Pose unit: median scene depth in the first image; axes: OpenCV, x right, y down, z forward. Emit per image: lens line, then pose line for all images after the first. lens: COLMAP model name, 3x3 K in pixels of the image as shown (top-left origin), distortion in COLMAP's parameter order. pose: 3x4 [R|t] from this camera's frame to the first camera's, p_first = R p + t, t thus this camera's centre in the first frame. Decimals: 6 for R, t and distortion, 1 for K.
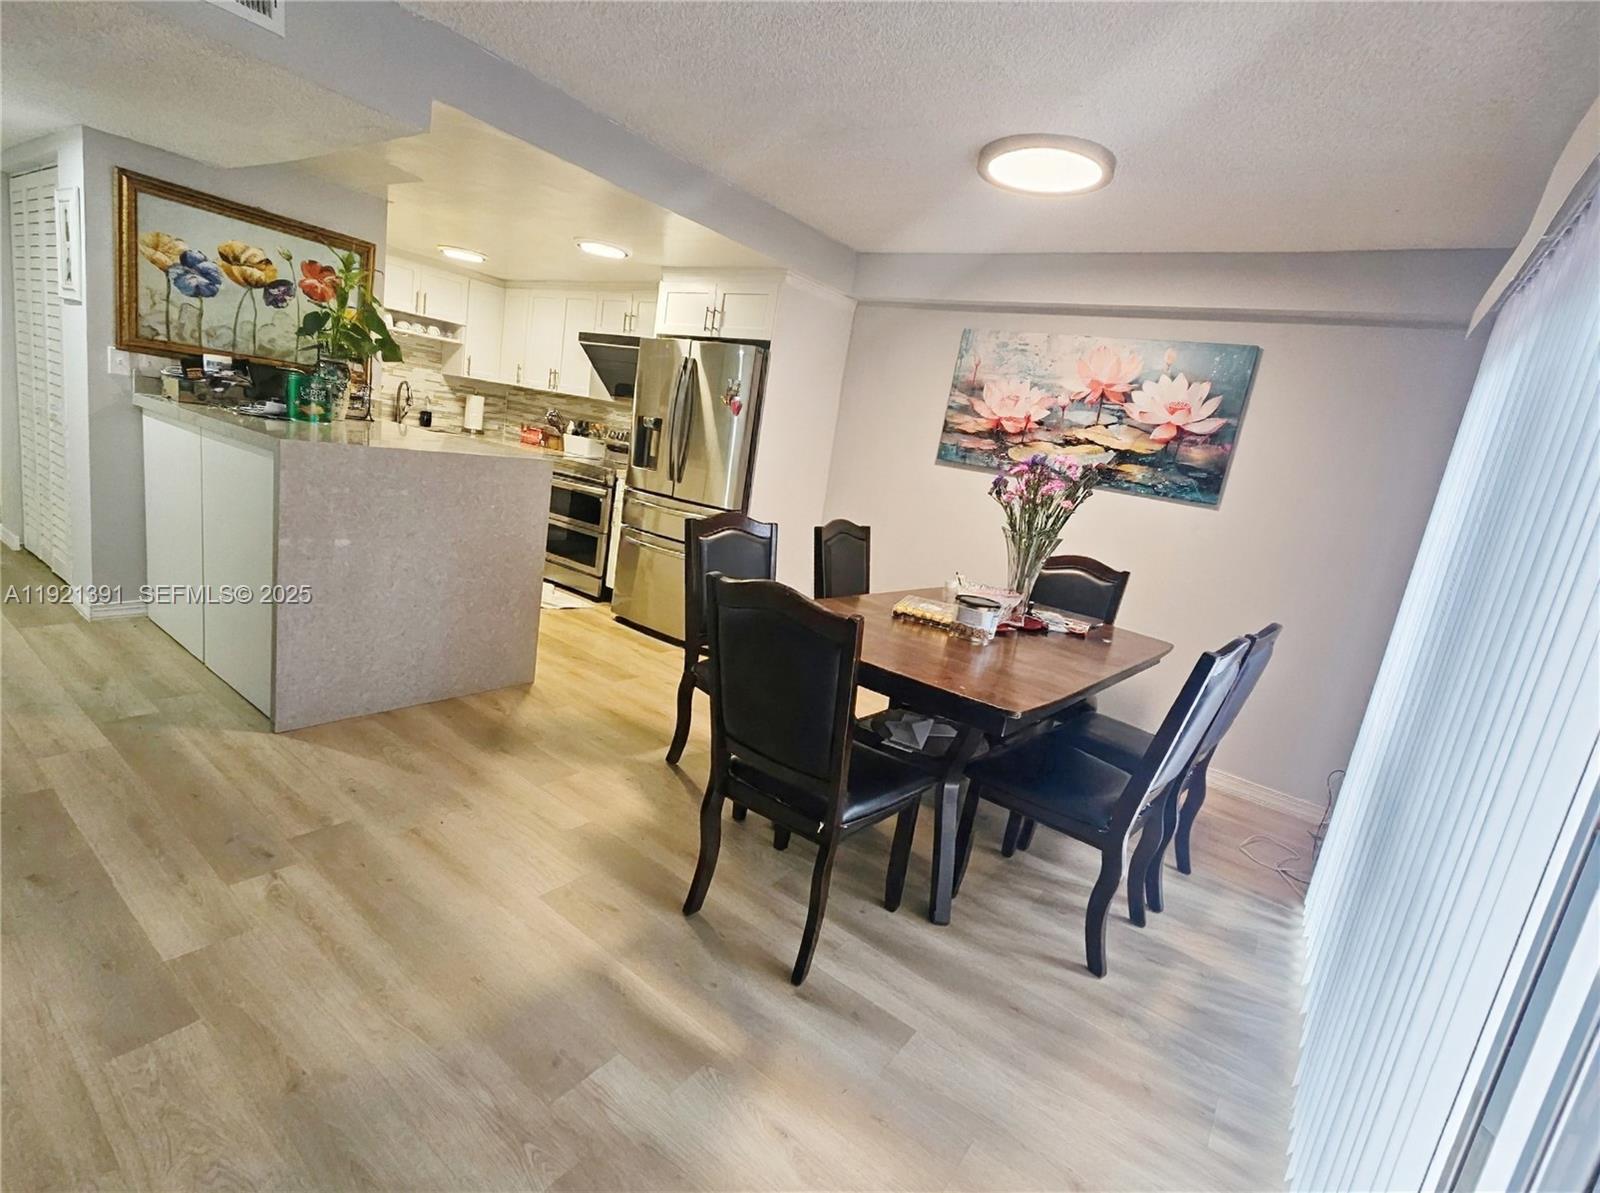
lens RADIAL K [[748.4, 0, 800.0], [0, 748.4, 596.5], [0, 0, 1]] dist [0.000113, -0.000101]
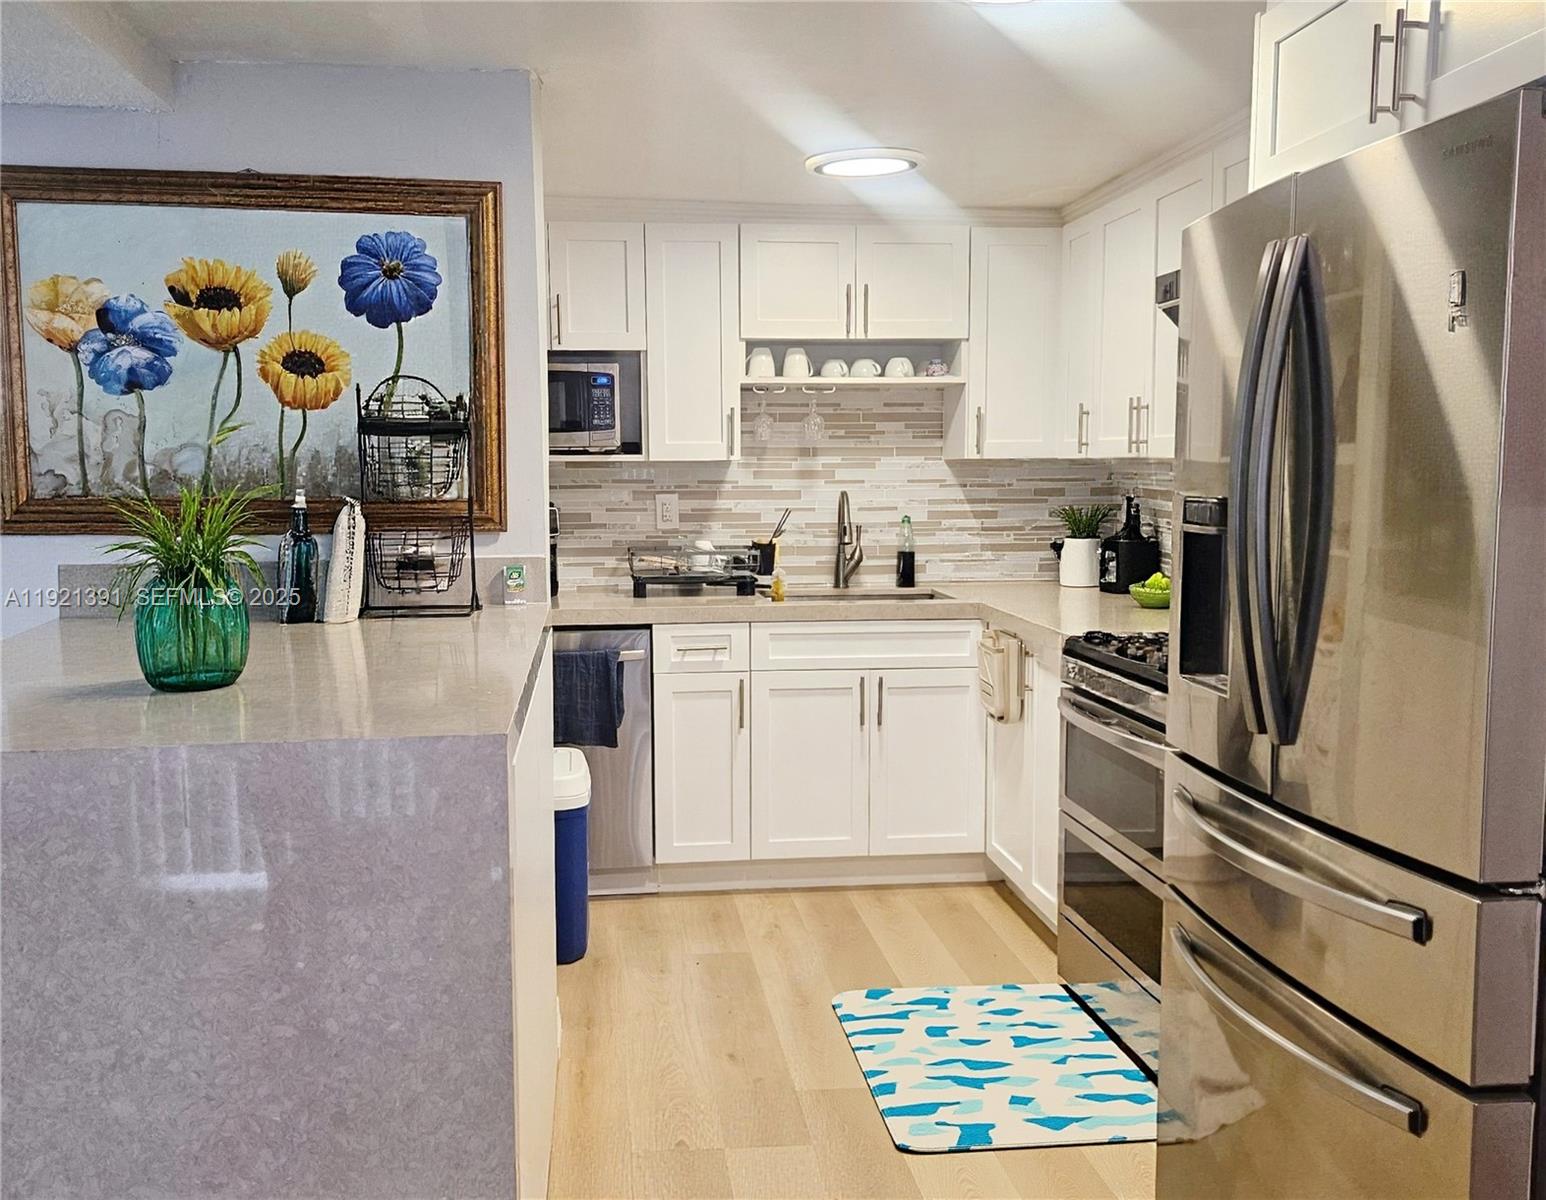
lens RADIAL K [[1444.8, 0, 773.0], [0, 1444.8, 600.0], [0, 0, 1]] dist [0.067449, -0.001720]
pose [[0.671130, -0.092873, -0.735500, 0.062454], [-0.041894, 0.985785, -0.162704, -0.086619], [0.740155, 0.140008, 0.657699, 0.427643]]
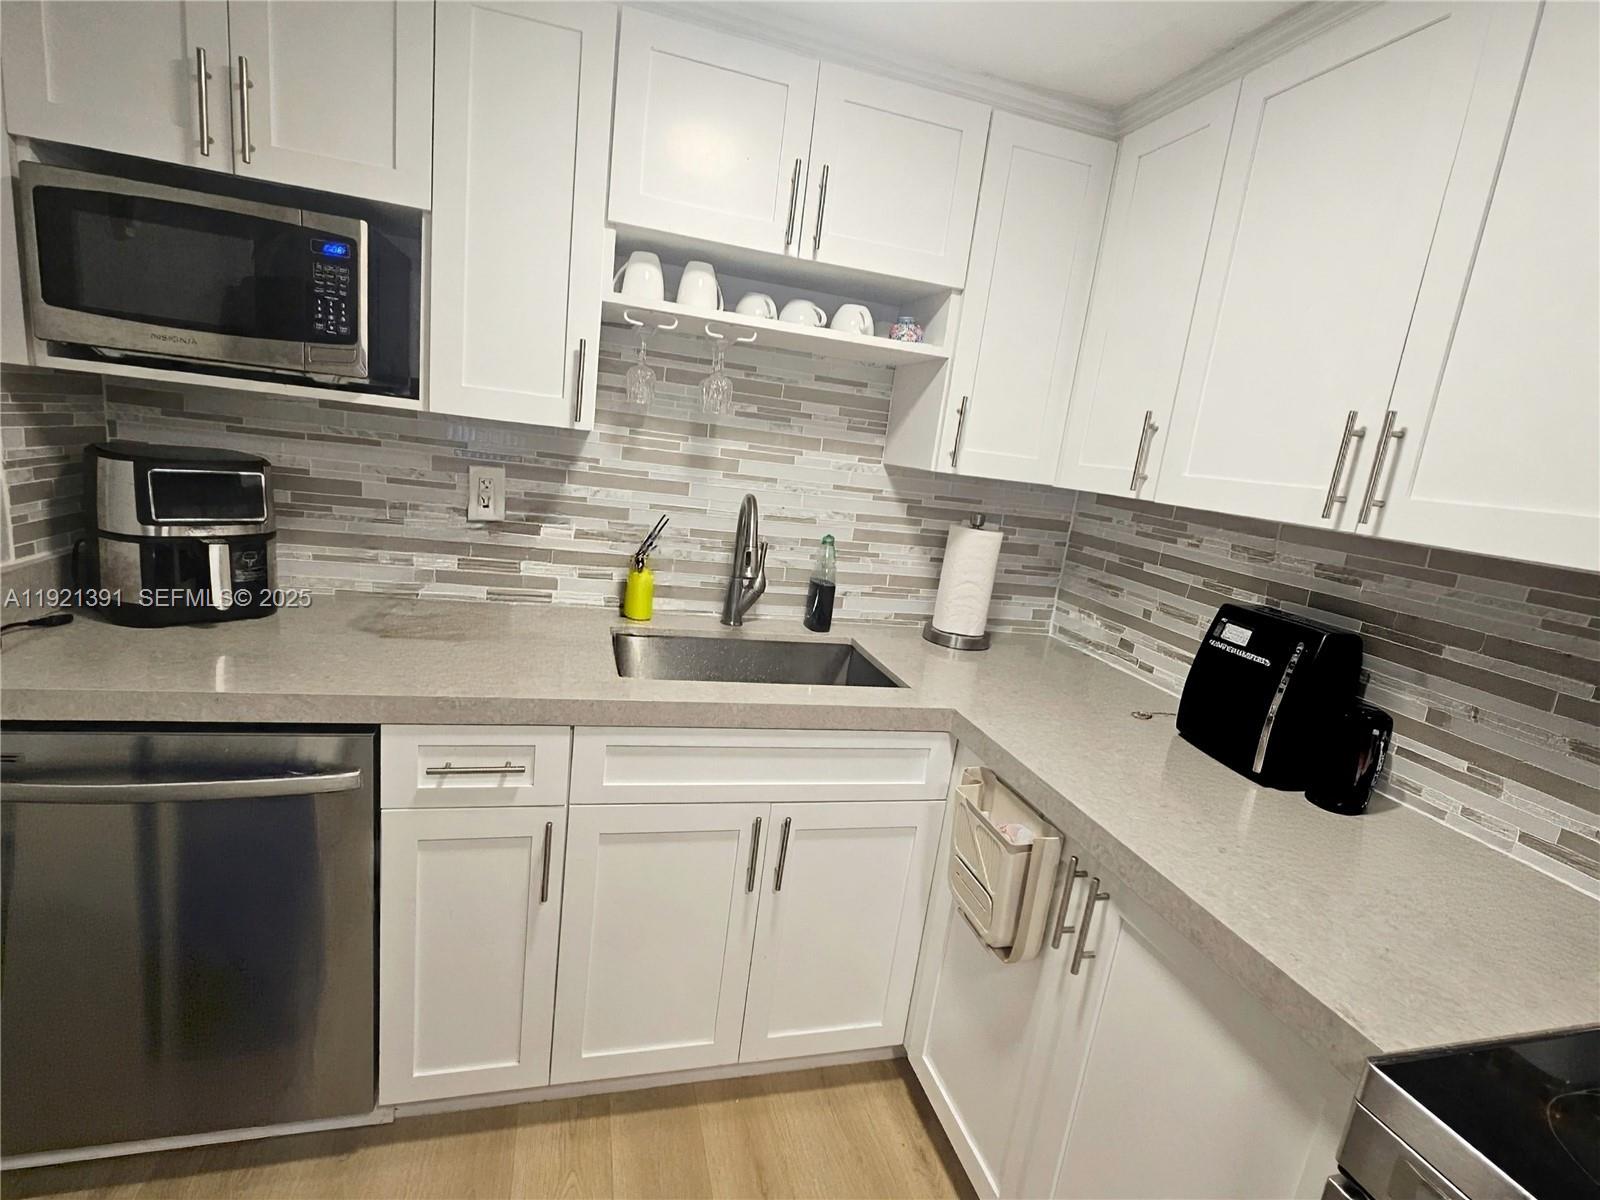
lens RADIAL K [[748.4, 0, 800.0], [0, 748.4, 600.0], [0, 0, 1]] dist [0.000113, -0.000101]
pose [[0.786626, 0.063977, -0.614106, -0.330632], [-0.123325, 0.990855, -0.054744, -0.235903], [0.604988, 0.118797, 0.787323, 0.792942]]
